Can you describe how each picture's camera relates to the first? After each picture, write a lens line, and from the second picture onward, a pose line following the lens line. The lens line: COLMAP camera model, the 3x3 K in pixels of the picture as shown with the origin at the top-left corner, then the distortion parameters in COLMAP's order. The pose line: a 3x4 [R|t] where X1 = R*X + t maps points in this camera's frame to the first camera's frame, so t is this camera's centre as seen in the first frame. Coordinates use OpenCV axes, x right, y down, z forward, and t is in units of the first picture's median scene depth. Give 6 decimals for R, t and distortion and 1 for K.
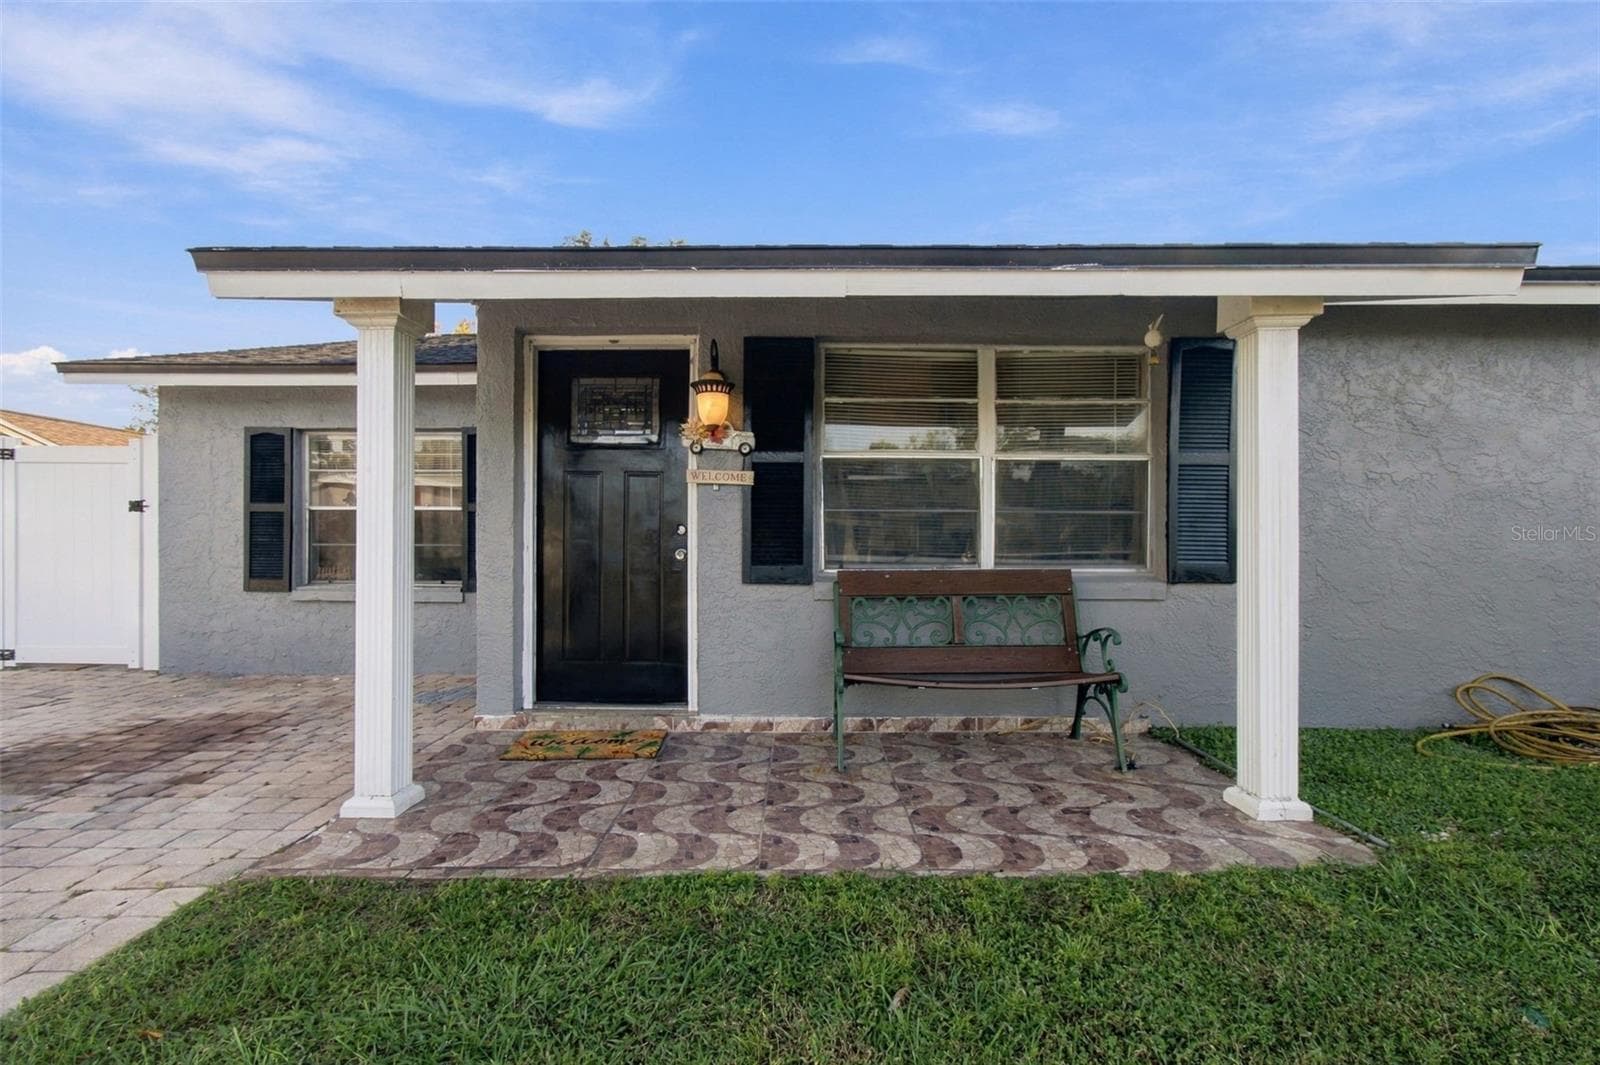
lens RADIAL K [[725.4, 0, 800.0], [0, 725.4, 532.5], [0, 0, 1]] dist [-0.017738, 0.017340]
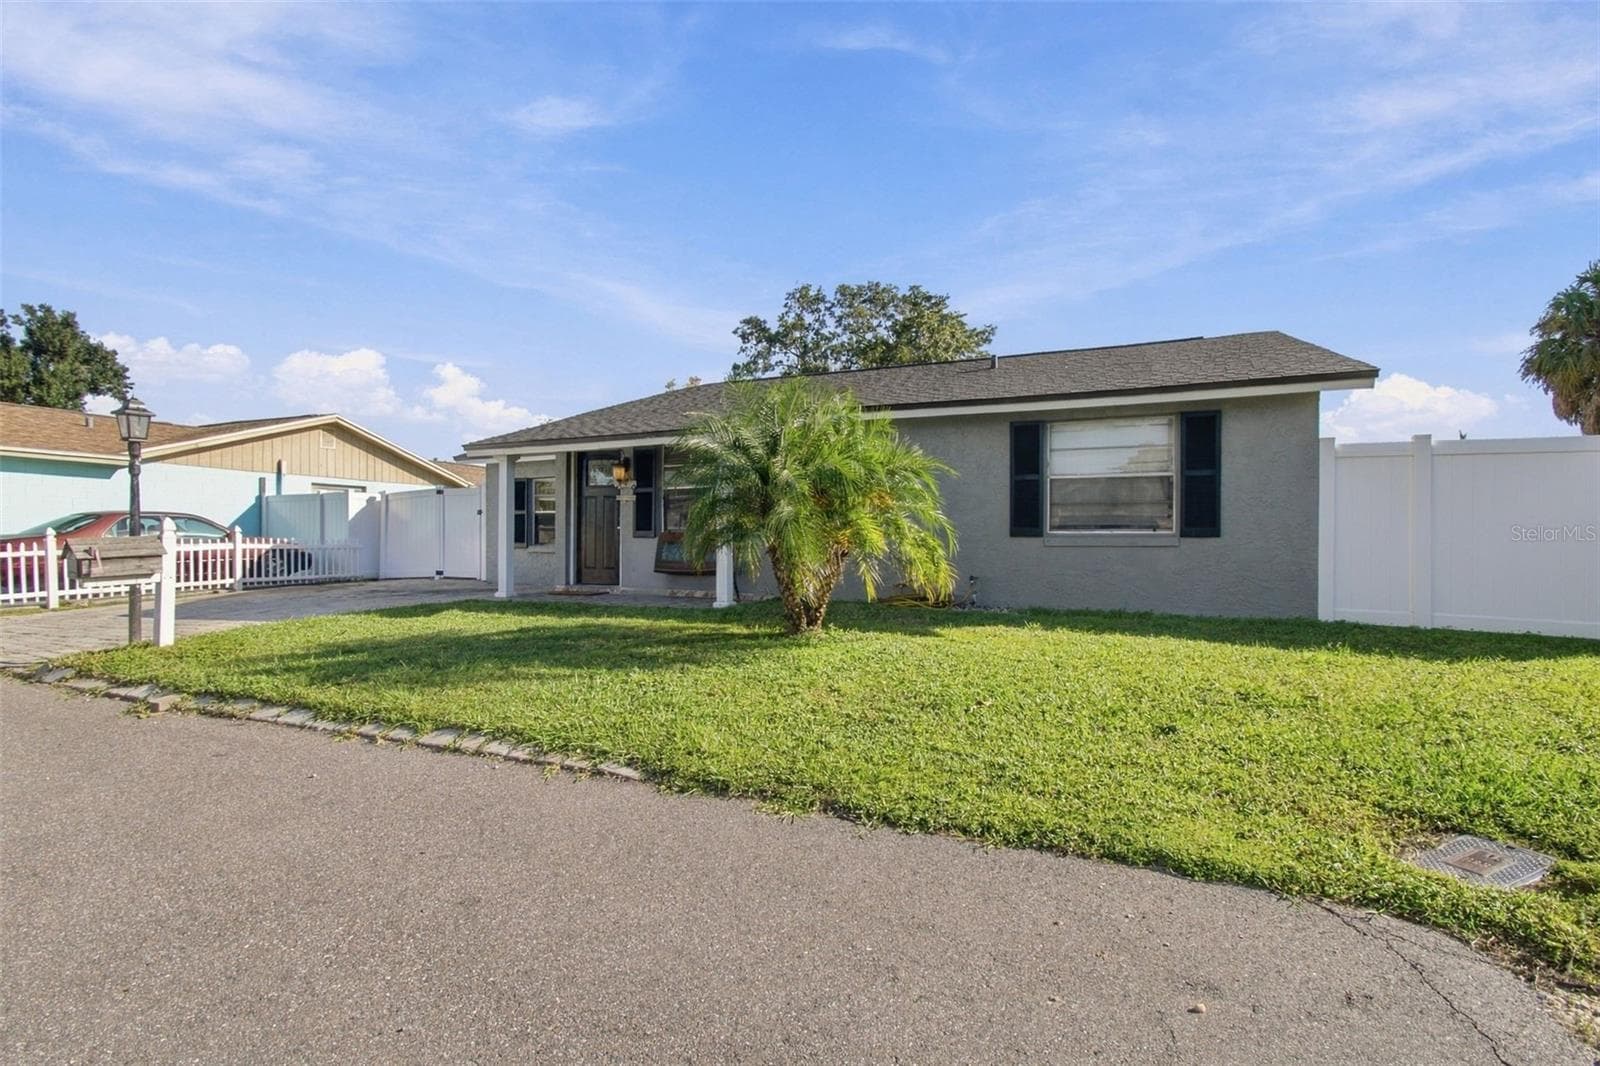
lens RADIAL K [[753.1, 0, 800.0], [0, 753.1, 533.0], [0, 0, 1]] dist [-0.019378, 0.020477]
pose [[0.916244, -0.000934, -0.400619, 1.544613], [-0.001193, 0.999986, -0.005060, 0.065621], [0.400618, 0.005115, 0.916231, -1.251271]]
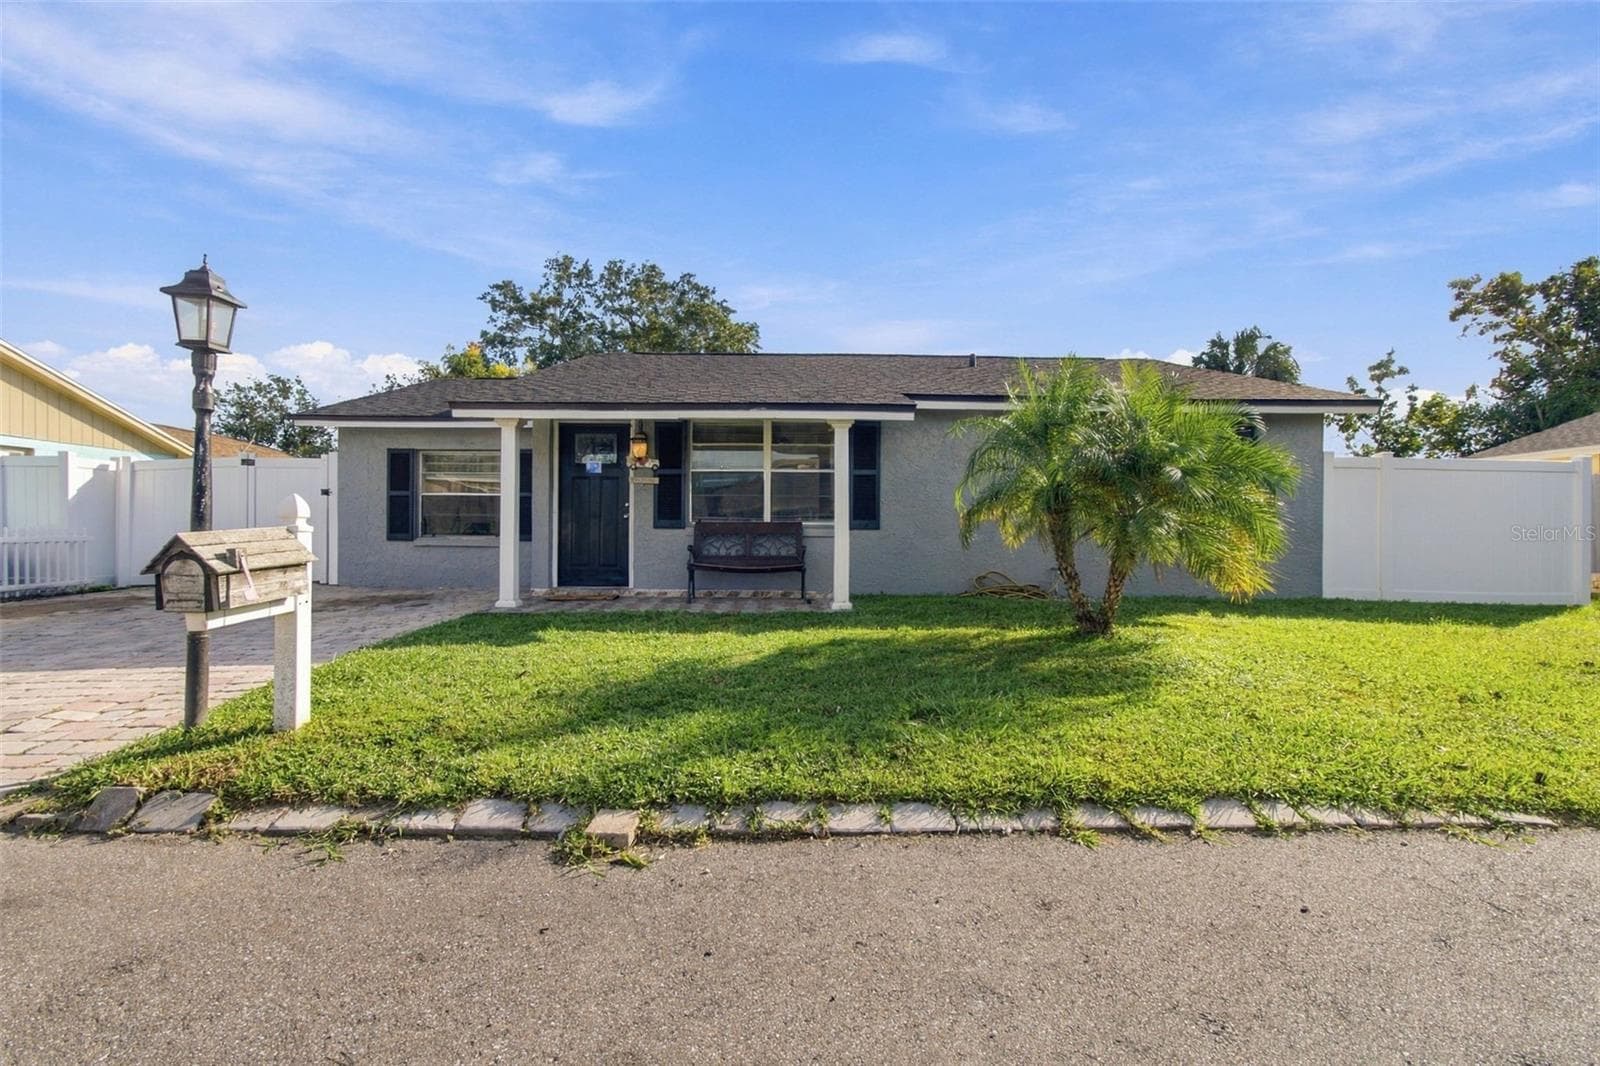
lens RADIAL K [[725.4, 0, 800.0], [0, 725.4, 533.0], [0, 0, 1]] dist [-0.017738, 0.017340]
pose [[0.999308, 0.005886, 0.036739, 0.274709], [-0.006146, 0.999957, 0.006964, 0.063633], [-0.036697, -0.007185, 0.999301, -1.199000]]
